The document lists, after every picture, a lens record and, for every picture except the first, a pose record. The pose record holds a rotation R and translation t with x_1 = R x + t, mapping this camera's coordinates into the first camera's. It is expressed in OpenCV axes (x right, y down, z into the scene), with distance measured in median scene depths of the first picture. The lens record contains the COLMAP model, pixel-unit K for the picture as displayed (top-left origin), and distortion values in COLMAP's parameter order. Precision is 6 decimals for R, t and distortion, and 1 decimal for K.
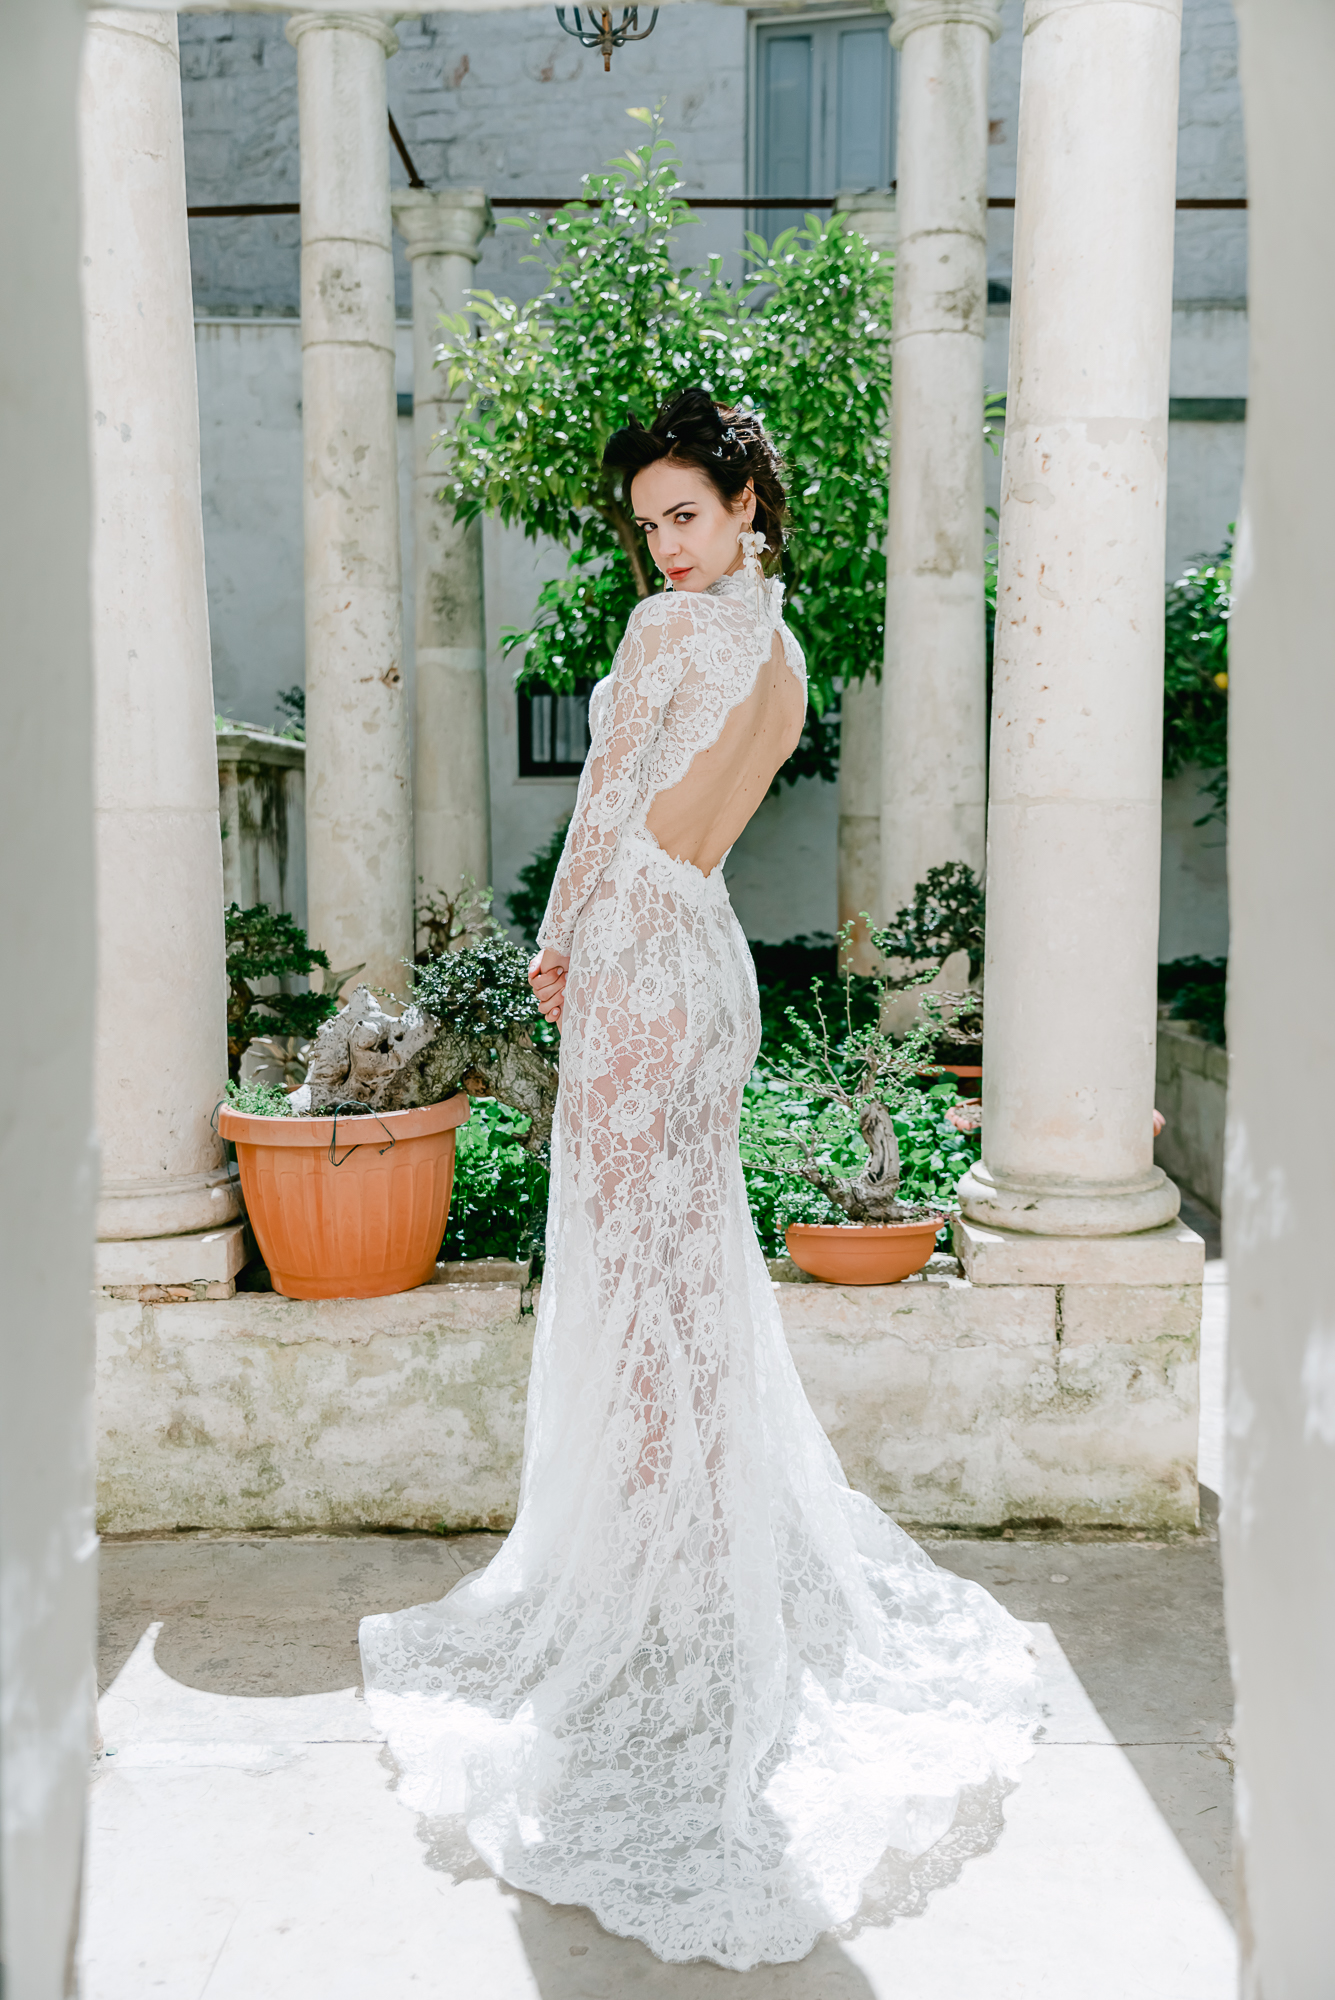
lens RADIAL K [[1972.5, 0, 677.7], [0, 1972.5, 987.6], [0, 0, 1]] dist [0.132047, 0.000000]
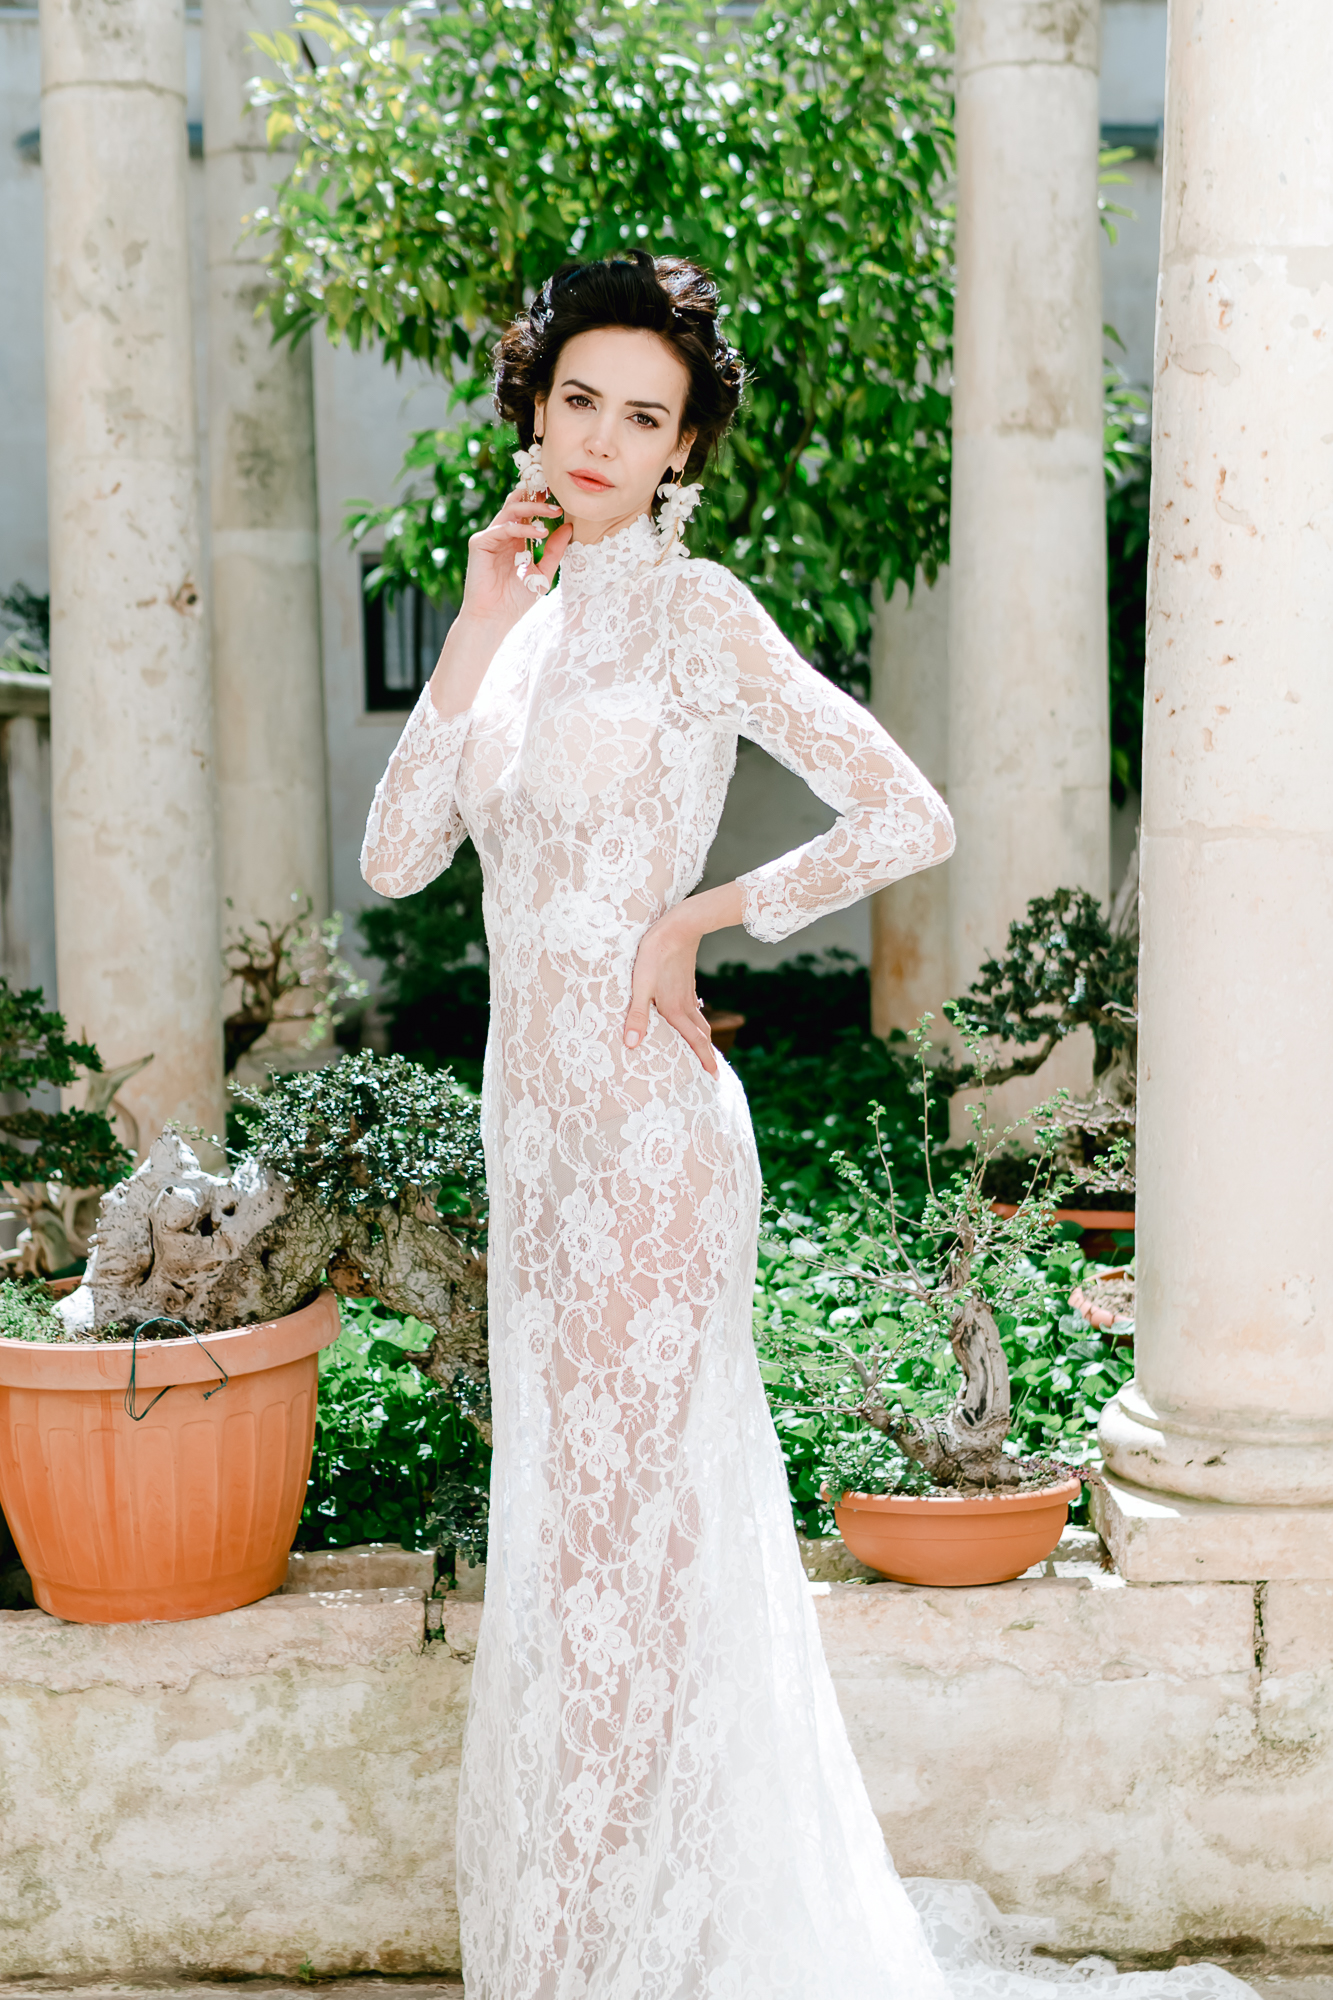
lens RADIAL K [[3045.2, 0, 658.9], [0, 3045.2, 985.1], [0, 0, 1]] dist [0.068992, 0.000000]
pose [[0.999542, -0.011503, 0.027990, -0.025093], [0.011231, 0.999888, 0.009861, -0.048533], [-0.028100, -0.009542, 0.999560, 0.009725]]
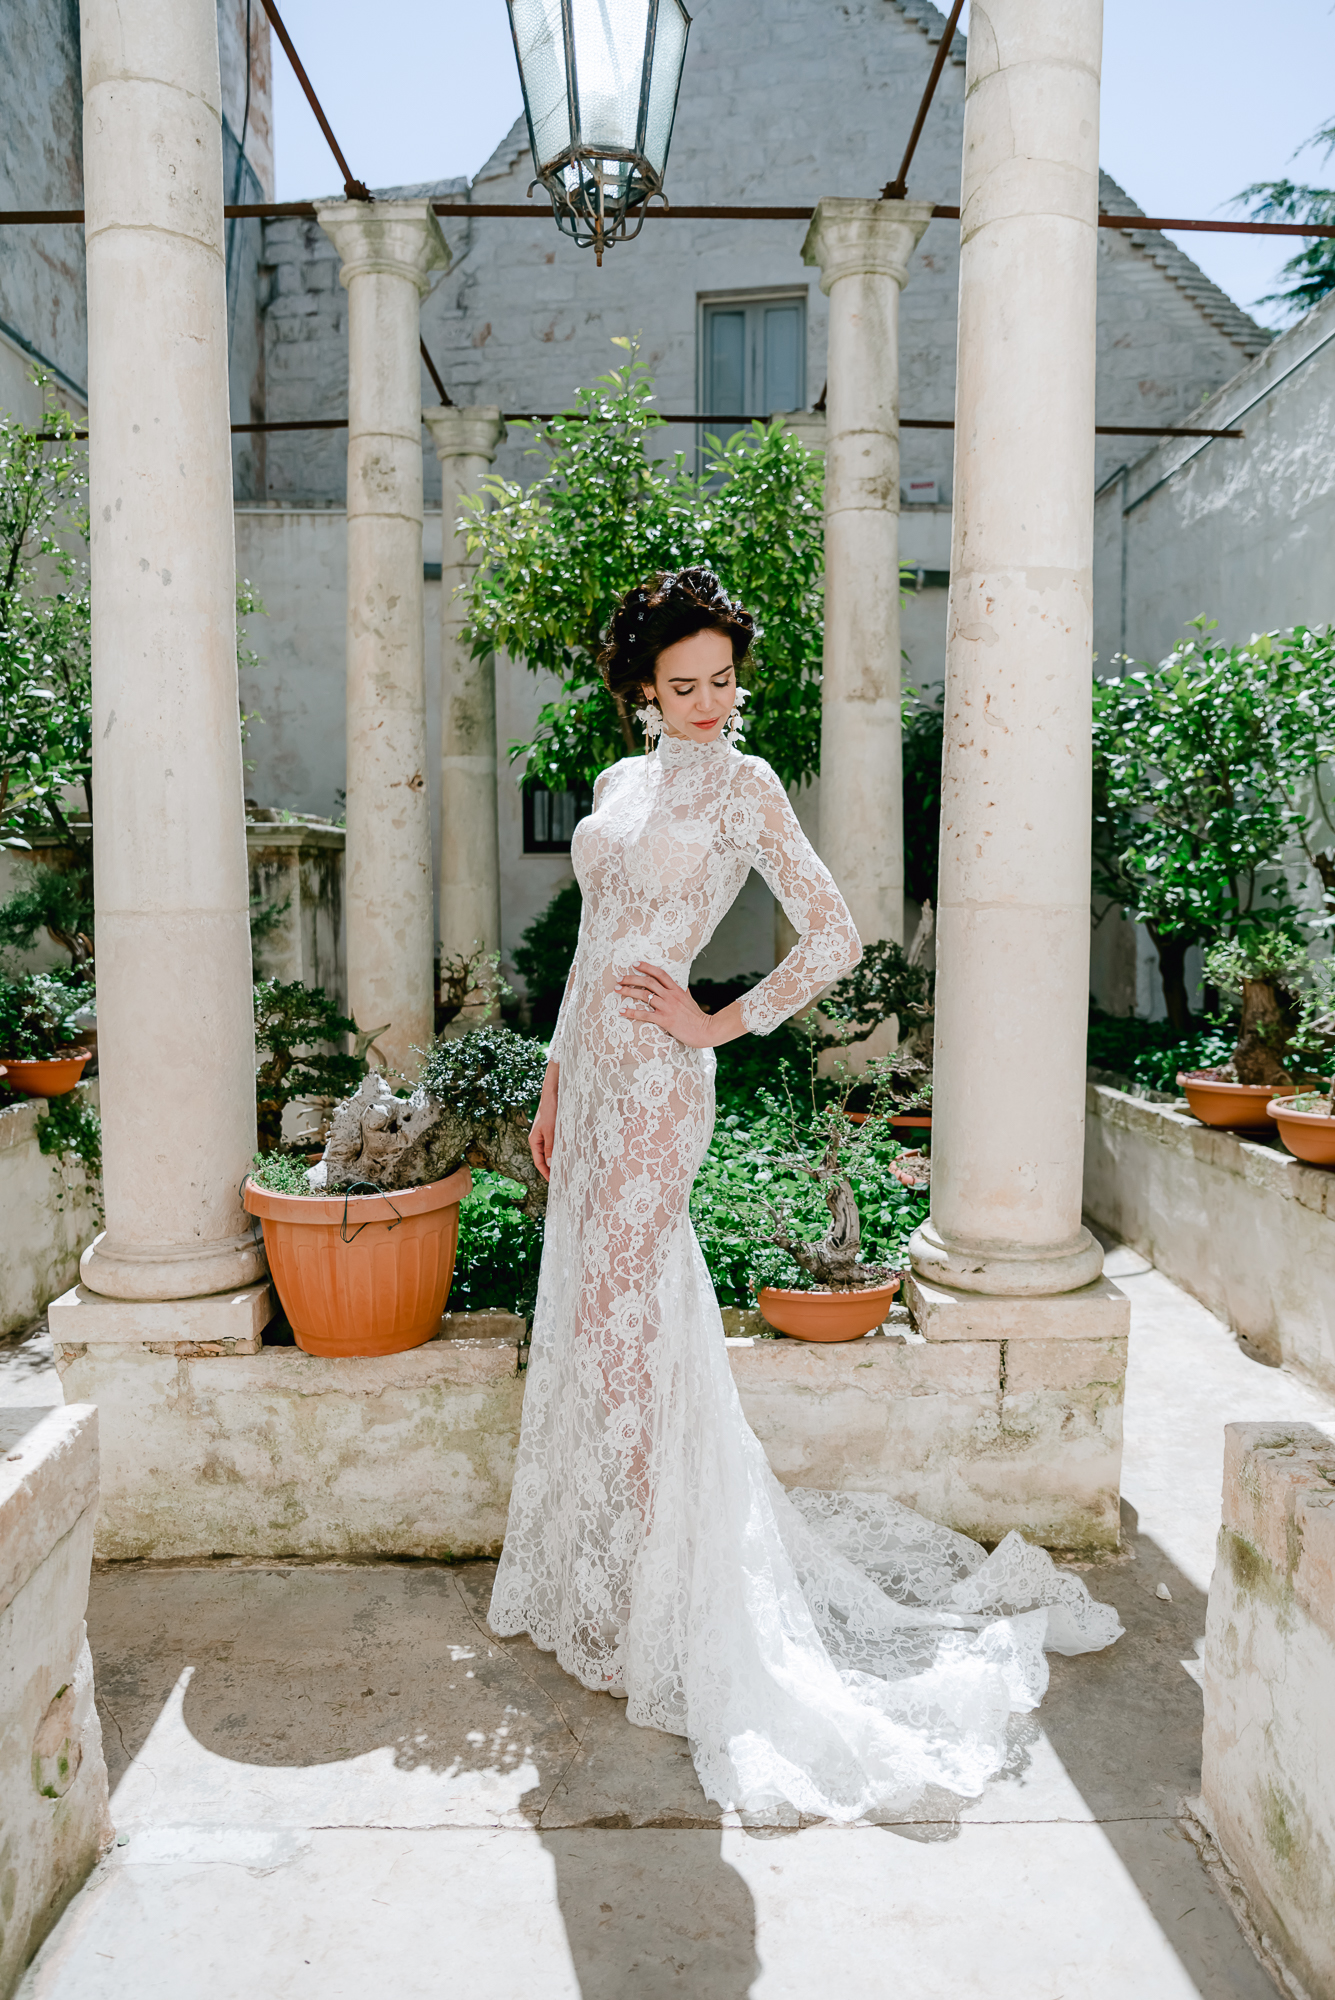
lens RADIAL K [[1337.7, 0, 669.3], [0, 1337.7, 966.4], [0, 0, 1]] dist [-0.036872, 0.026496]
pose [[0.999695, -0.000020, 0.024716, -0.011782], [0.000204, 0.999972, -0.007474, -0.046585], [-0.024715, 0.007477, 0.999667, 0.221126]]
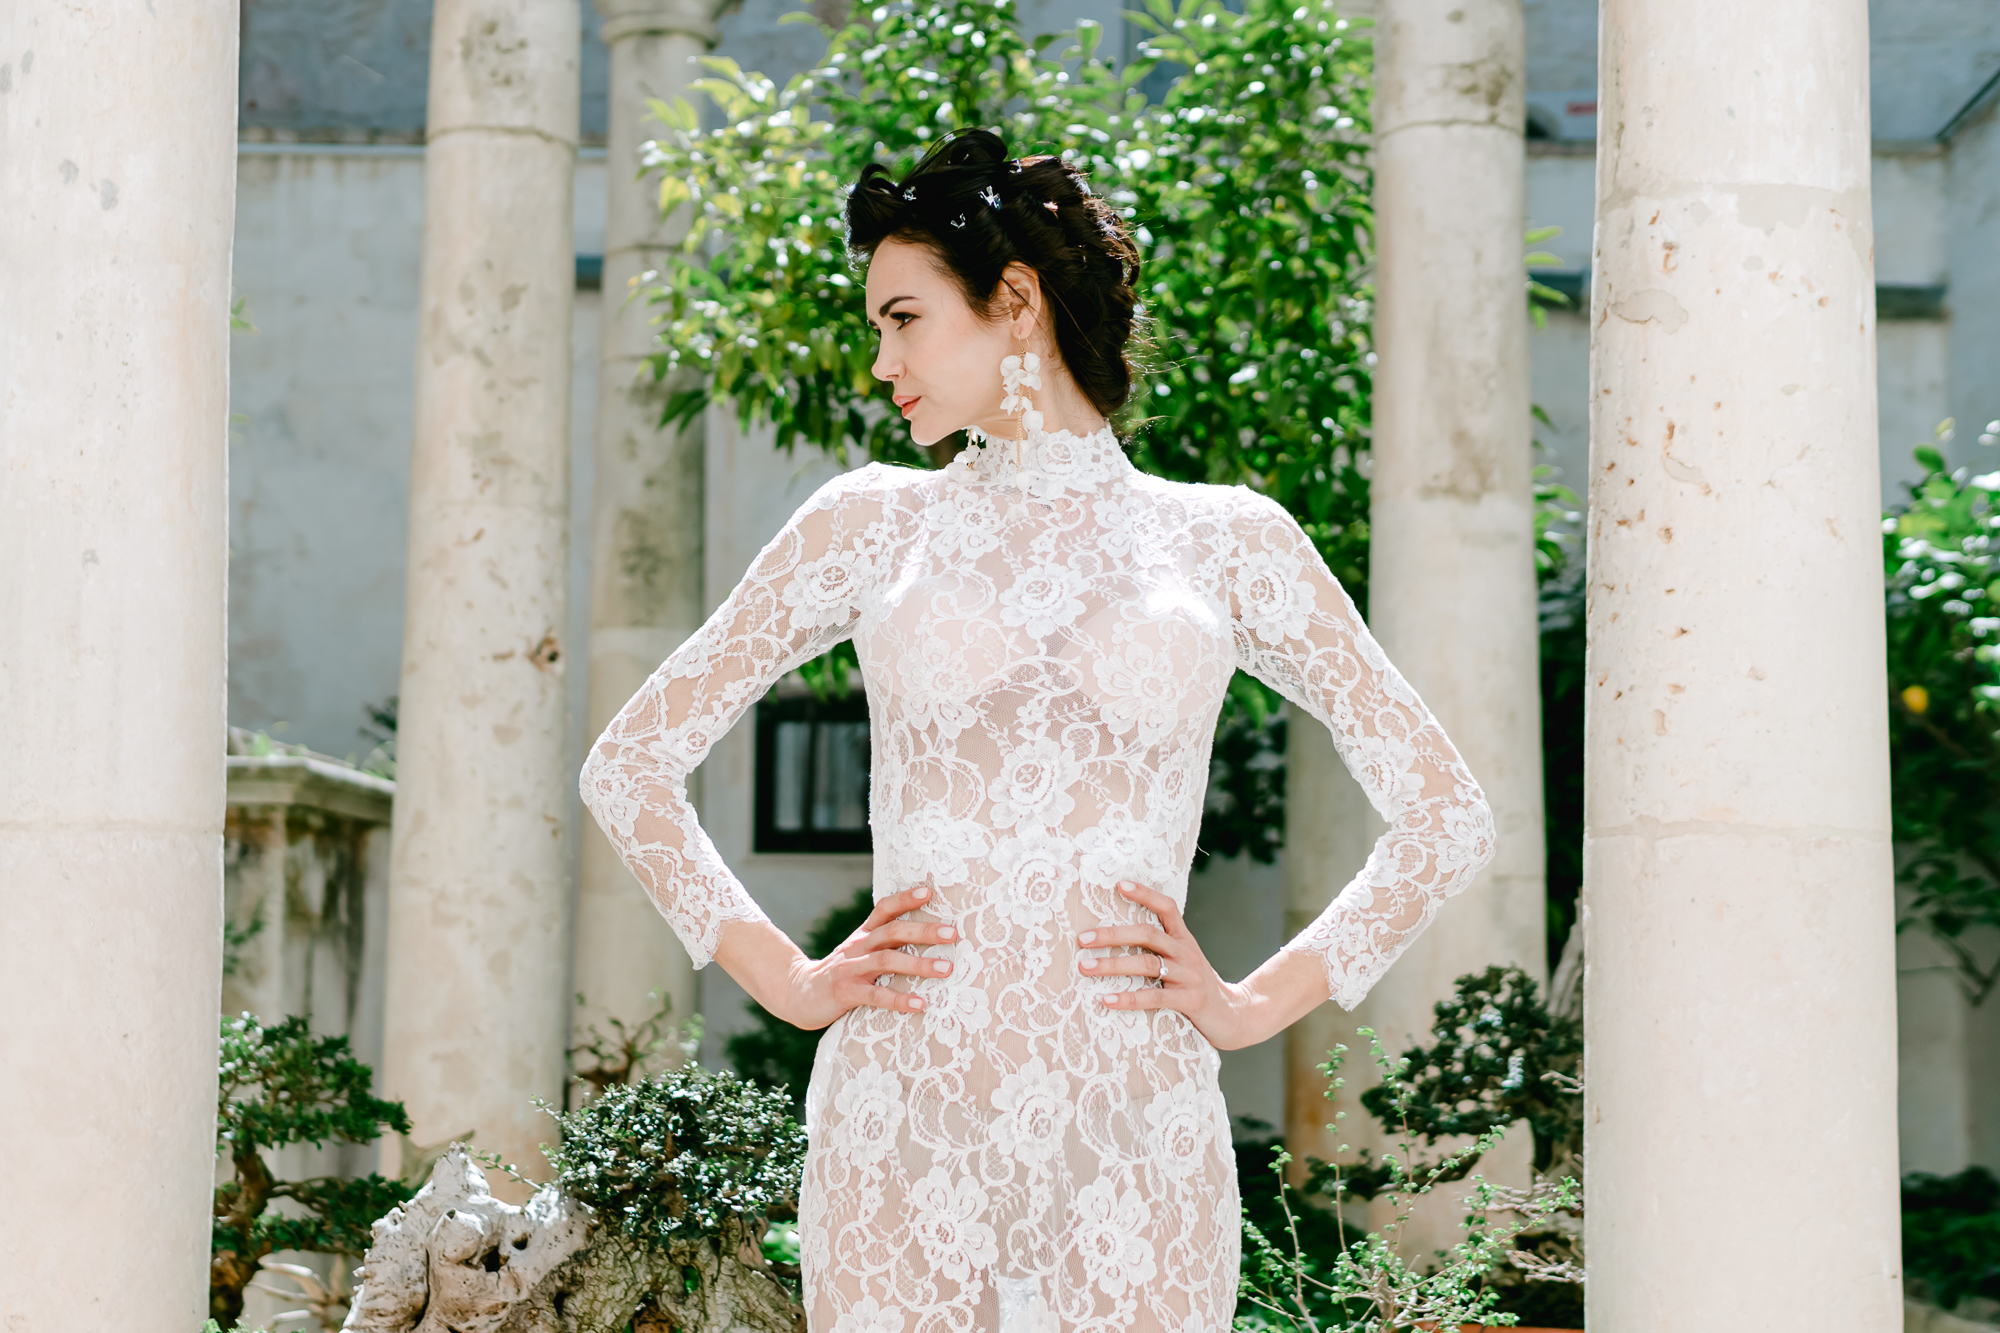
lens RADIAL K [[3045.2, 0, 991.4], [0, 3045.2, 656.3], [0, 0, 1]] dist [0.068992, 0.000000]
pose [[0.999906, 0.013483, -0.002619, -0.009257], [-0.013735, 0.981493, -0.191005, 0.022357], [-0.000005, 0.191023, 0.981586, 0.120556]]
